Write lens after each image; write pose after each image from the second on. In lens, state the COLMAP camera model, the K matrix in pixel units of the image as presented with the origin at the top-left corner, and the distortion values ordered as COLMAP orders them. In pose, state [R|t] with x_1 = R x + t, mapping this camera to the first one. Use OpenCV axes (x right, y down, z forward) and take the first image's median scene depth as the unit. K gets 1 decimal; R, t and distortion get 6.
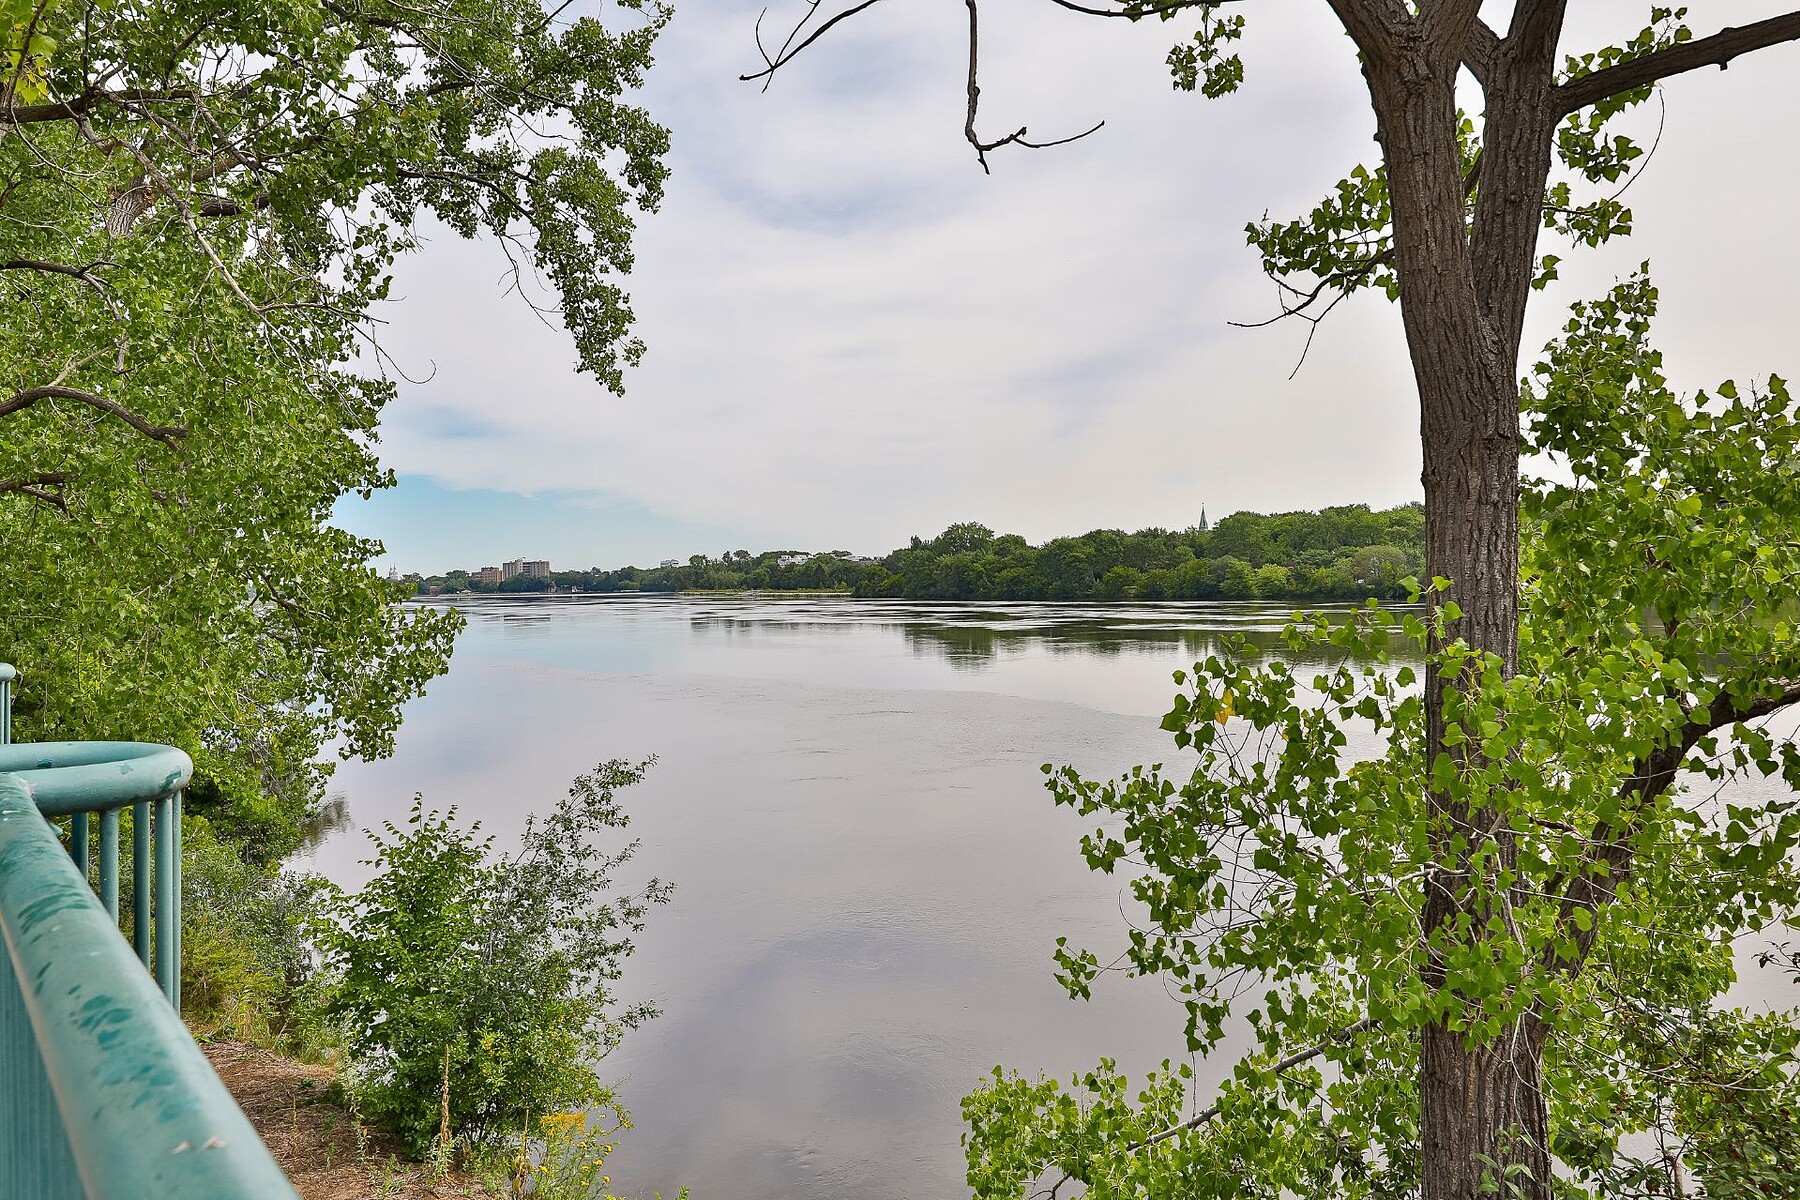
lens RADIAL K [[1577.0, 0, 900.0], [0, 1577.0, 600.0], [0, 0, 1]] dist [0.082965, -0.082111]
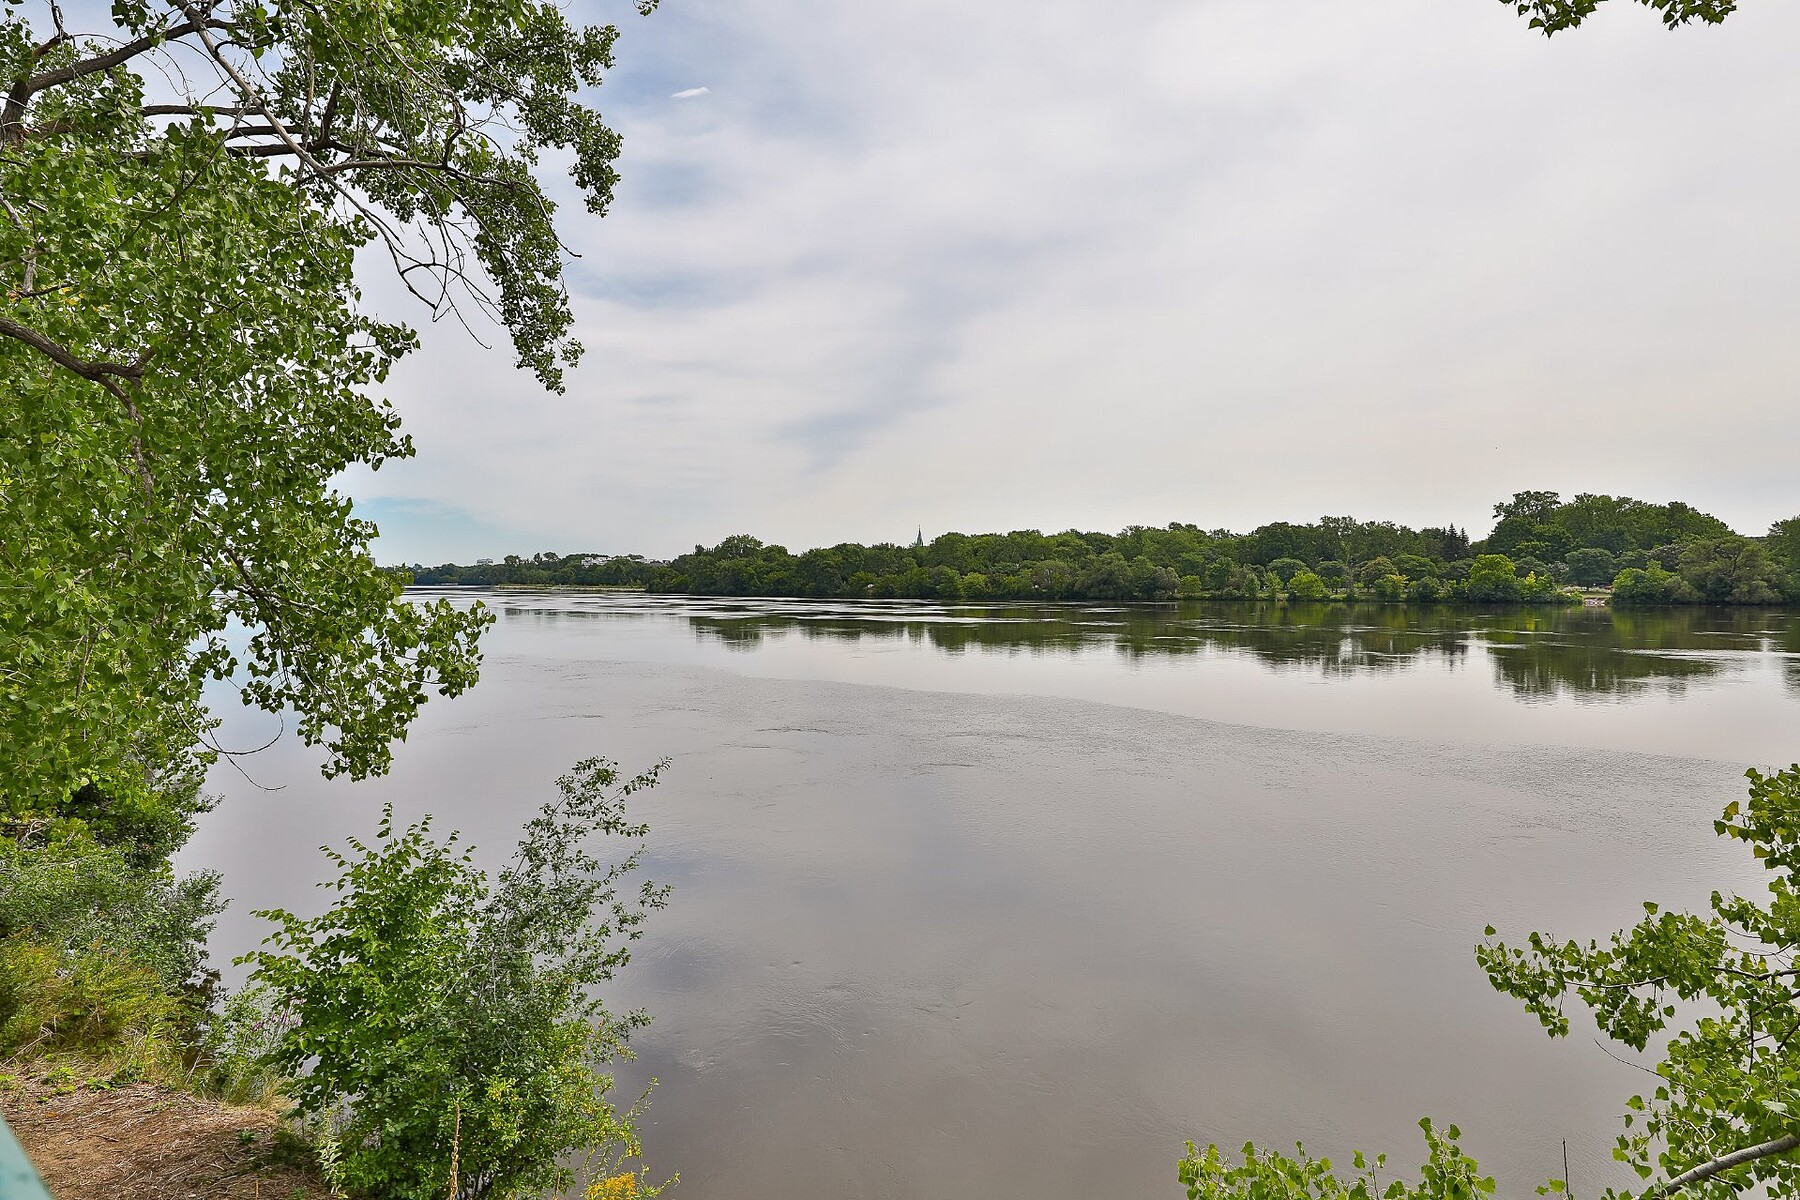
lens RADIAL K [[1110.9, 0, 900.6], [0, 1110.9, 604.5], [0, 0, 1]] dist [0.051420, -0.026995]
pose [[0.966023, 0.012150, 0.258169, -0.147681], [-0.014084, 0.999885, 0.005644, -0.000105], [-0.258070, -0.009088, 0.966083, 0.241298]]
